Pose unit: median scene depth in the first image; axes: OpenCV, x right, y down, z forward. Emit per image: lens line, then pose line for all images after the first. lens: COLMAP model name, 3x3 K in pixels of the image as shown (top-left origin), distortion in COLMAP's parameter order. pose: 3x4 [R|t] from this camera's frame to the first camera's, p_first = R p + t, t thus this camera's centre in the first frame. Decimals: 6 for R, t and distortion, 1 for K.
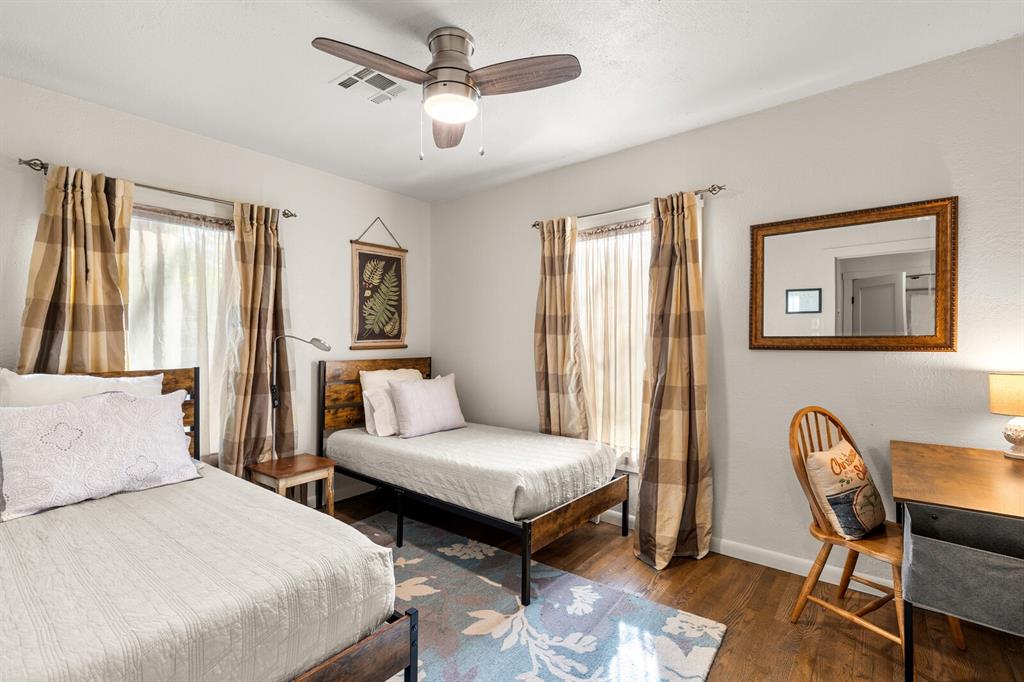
lens RADIAL K [[465.7, 0, 514.5], [0, 465.7, 344.7], [0, 0, 1]] dist [0.000181, 0.000103]
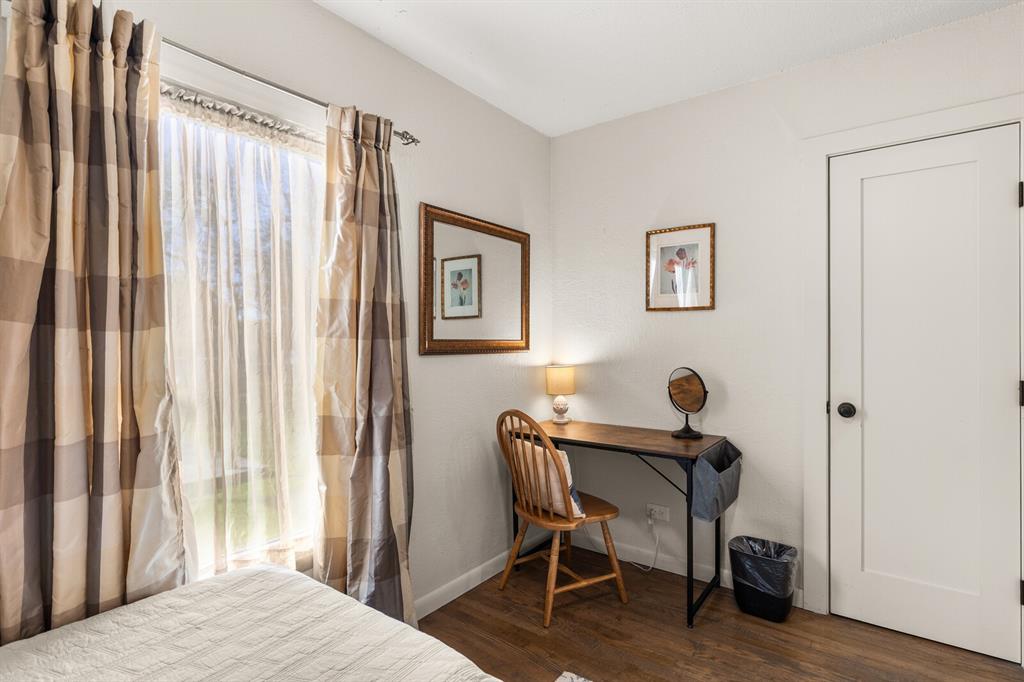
lens RADIAL K [[521.3, 0, 512.0], [0, 521.3, 341.0], [0, 0, 1]] dist [0.015008, -0.000040]
pose [[-0.044156, 0.000802, 0.999024, -0.246776], [0.008749, 0.999962, -0.000416, -0.007425], [-0.998986, 0.008722, -0.044162, 0.534492]]
